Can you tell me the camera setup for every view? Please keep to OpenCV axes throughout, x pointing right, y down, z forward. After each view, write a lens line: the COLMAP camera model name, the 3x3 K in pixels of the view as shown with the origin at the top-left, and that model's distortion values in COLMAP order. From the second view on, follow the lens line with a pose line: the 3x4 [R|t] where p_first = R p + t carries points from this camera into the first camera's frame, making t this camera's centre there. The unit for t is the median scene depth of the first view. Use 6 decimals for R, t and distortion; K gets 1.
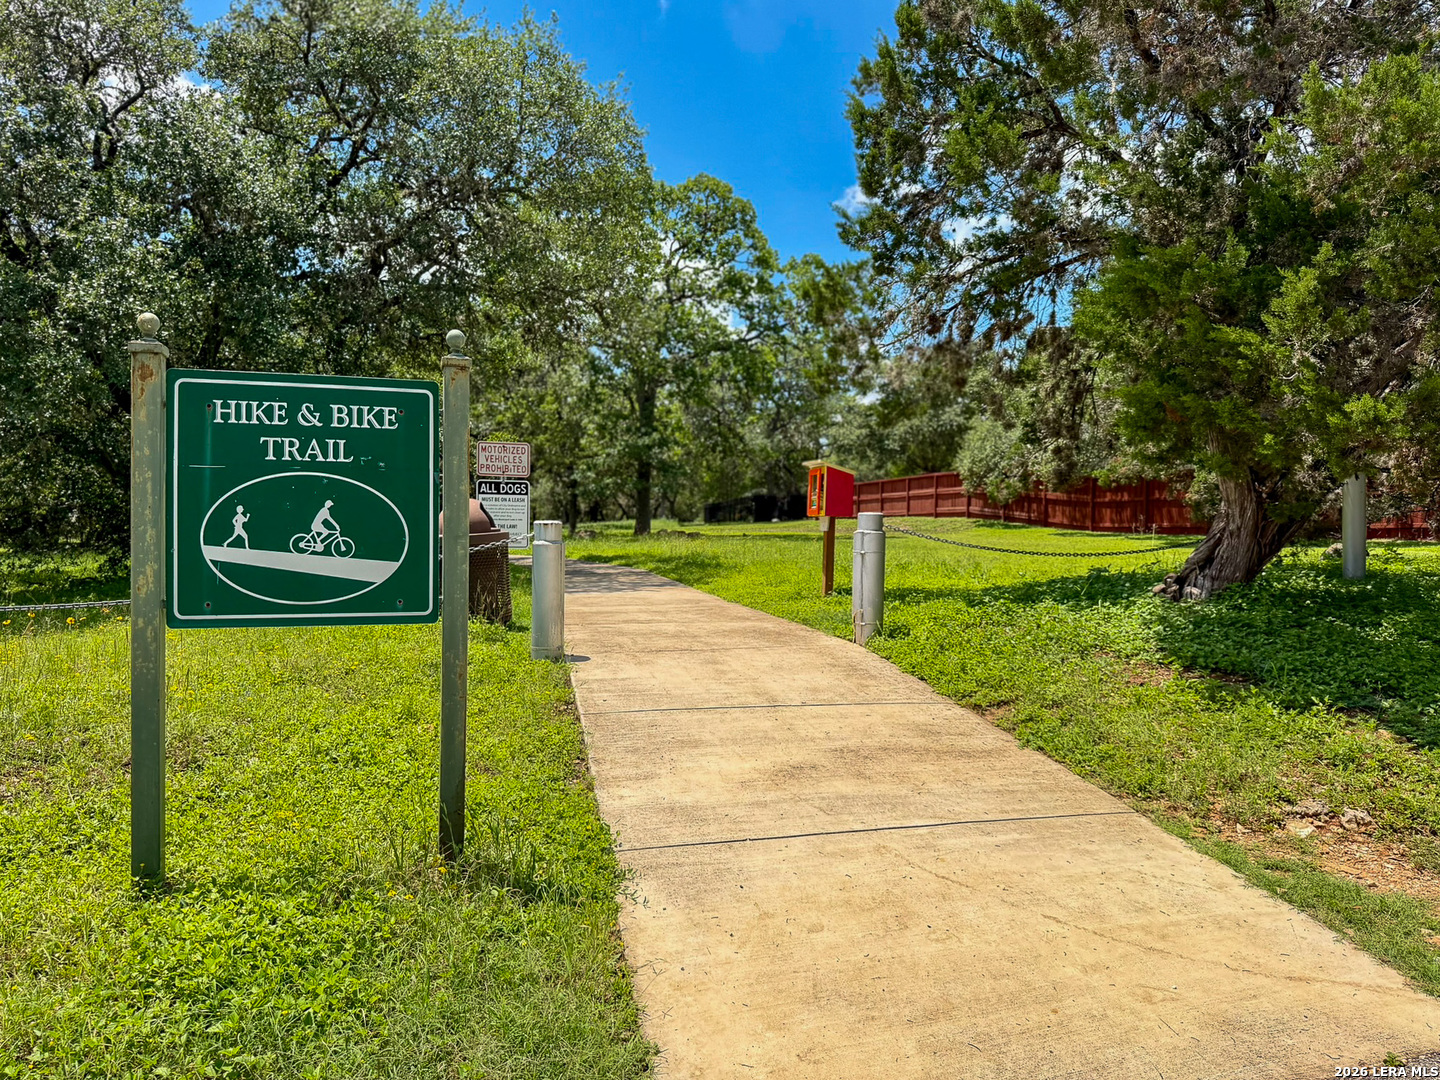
lens RADIAL K [[1003.3, 0, 710.4], [0, 1003.3, 540.2], [0, 0, 1]] dist [0.005792, 0.000211]
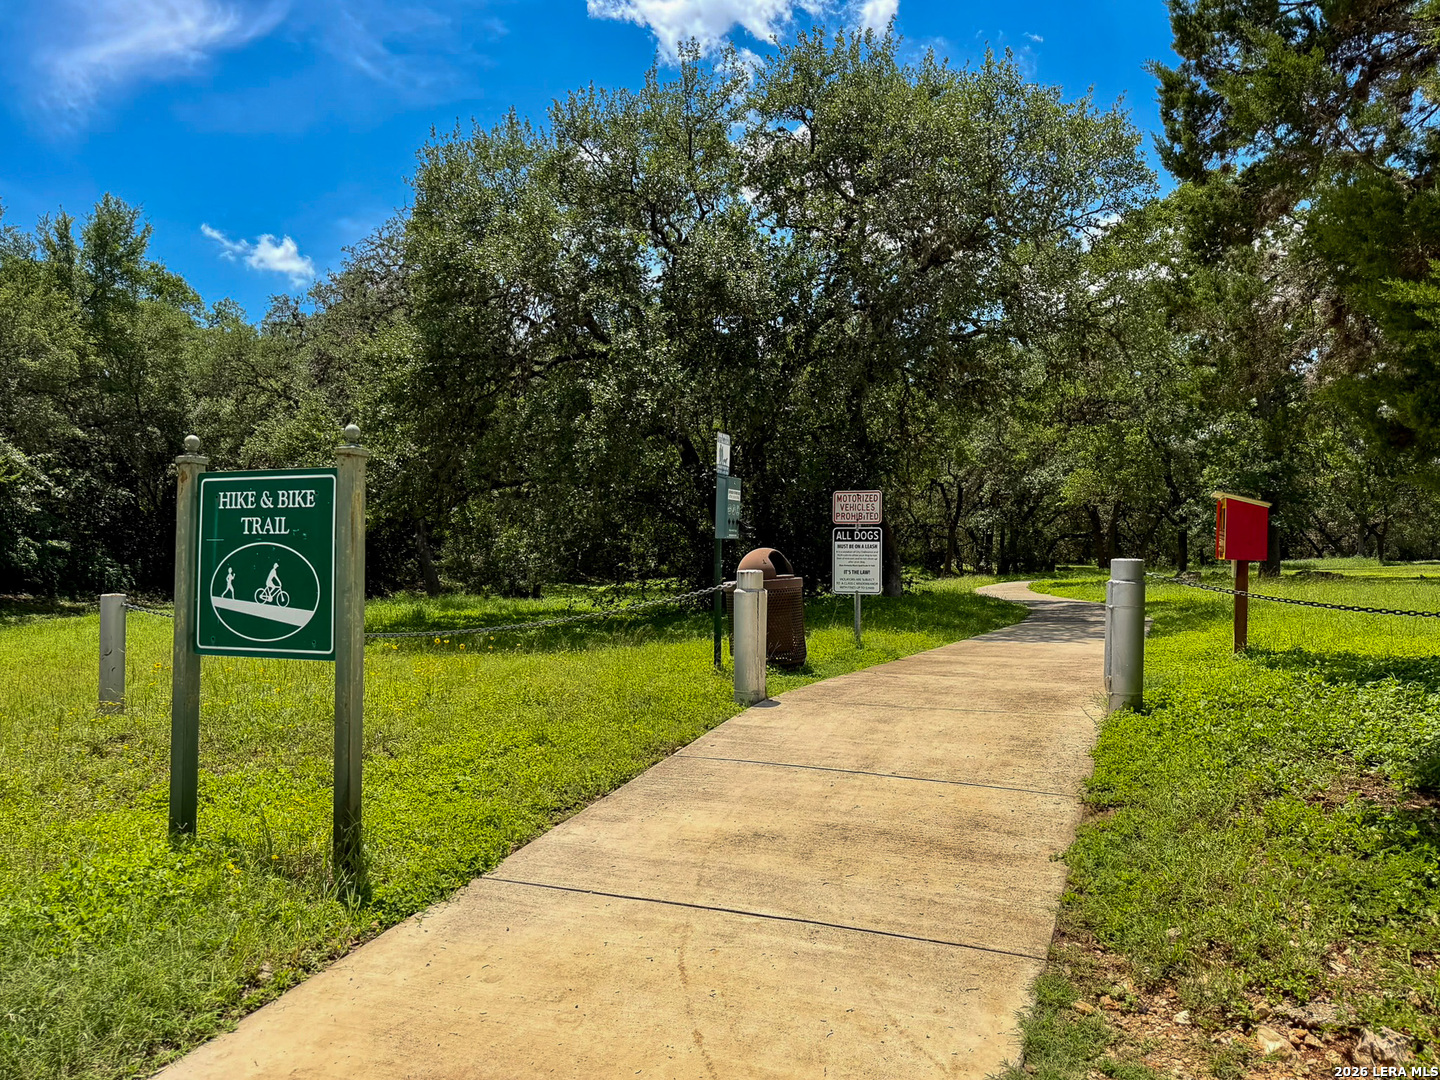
lens RADIAL K [[1003.3, 0, 710.7], [0, 1003.3, 539.1], [0, 0, 1]] dist [0.005792, 0.000211]
pose [[0.794245, -0.022672, -0.607175, 0.764074], [-0.002212, 0.999189, -0.040203, -0.016915], [0.607594, 0.033275, 0.793550, 0.258965]]
